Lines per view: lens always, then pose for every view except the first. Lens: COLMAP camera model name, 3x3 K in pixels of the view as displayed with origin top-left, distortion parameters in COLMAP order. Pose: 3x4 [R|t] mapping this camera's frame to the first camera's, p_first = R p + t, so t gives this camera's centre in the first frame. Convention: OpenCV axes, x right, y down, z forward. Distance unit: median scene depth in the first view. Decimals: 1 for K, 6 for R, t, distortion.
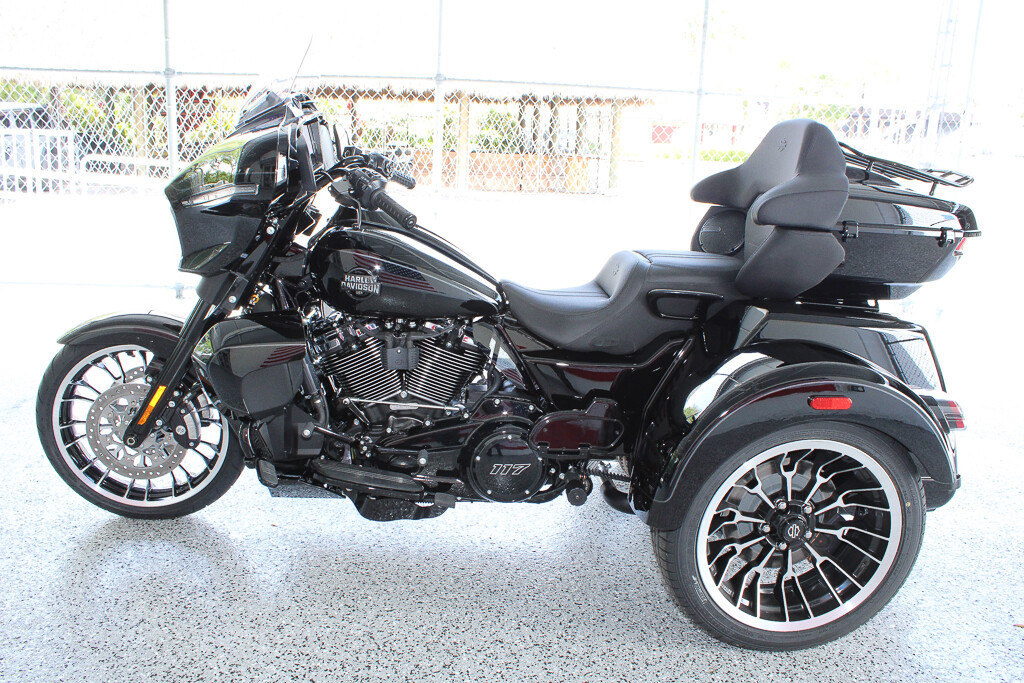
lens RADIAL K [[886.8, 0, 512.0], [0, 886.8, 341.5], [0, 0, 1]] dist [-0.127934, 0.115596]
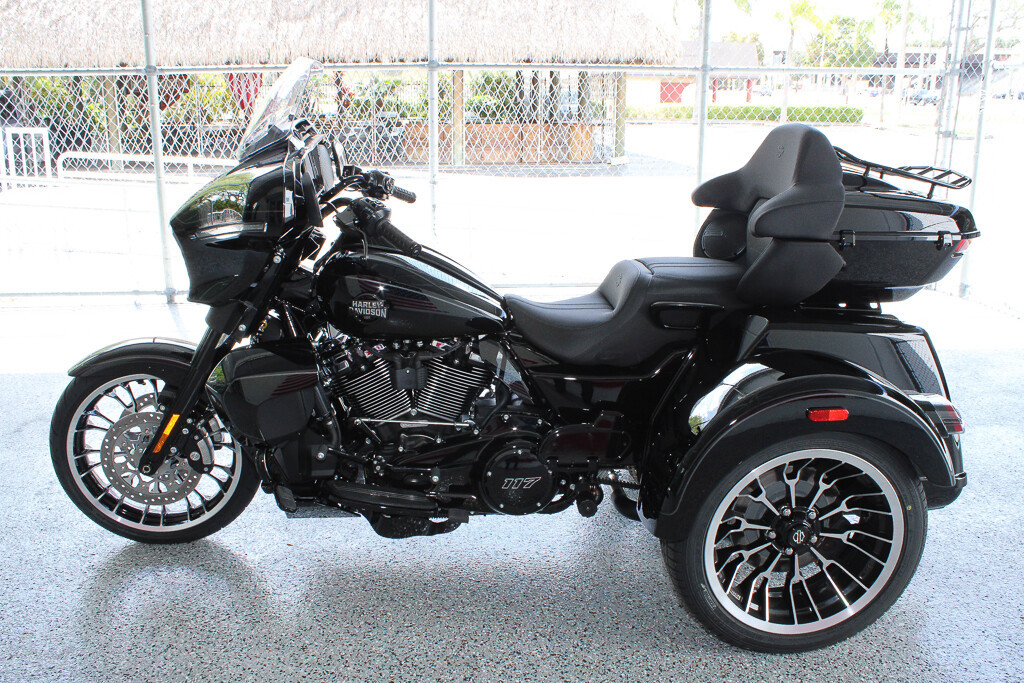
lens RADIAL K [[953.2, 0, 512.0], [0, 953.2, 341.5], [0, 0, 1]] dist [-0.105013, 0.099291]
pose [[0.999278, -0.037451, -0.006393, 0.000328], [0.037580, 0.999062, 0.021503, -0.041122], [0.005581, -0.021728, 0.999748, -0.089771]]
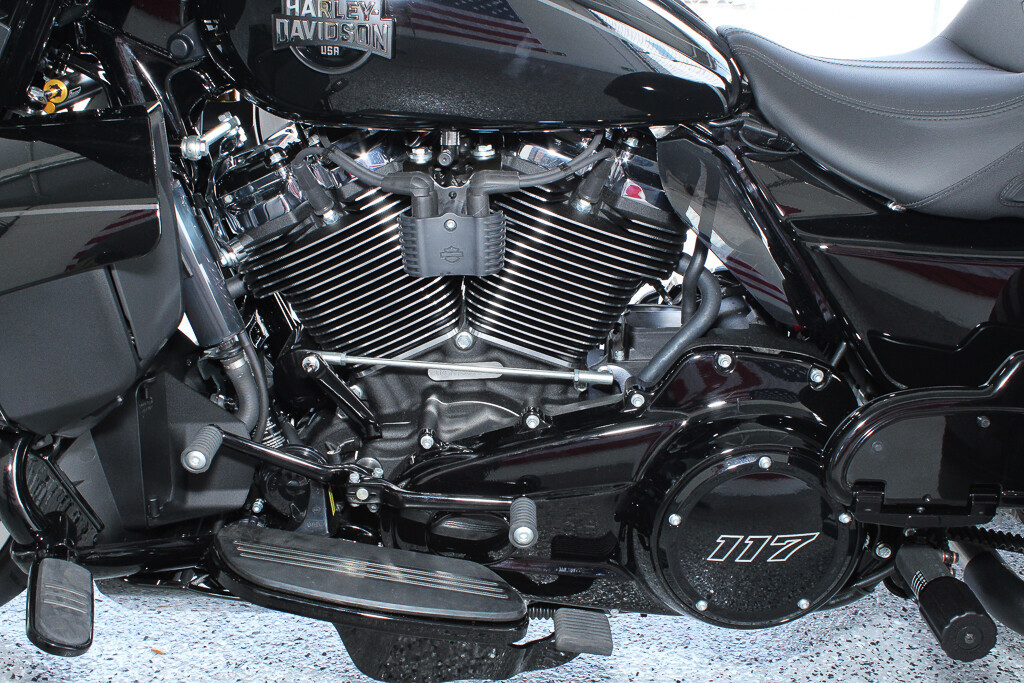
lens RADIAL K [[1201.1, 0, 512.0], [0, 1201.1, 341.5], [0, 0, 1]] dist [-0.008241, -0.005728]
pose [[0.997765, -0.010729, -0.065951, -0.068754], [0.017321, 0.994815, 0.100213, 0.009113], [0.064534, -0.101131, 0.992778, 0.496452]]
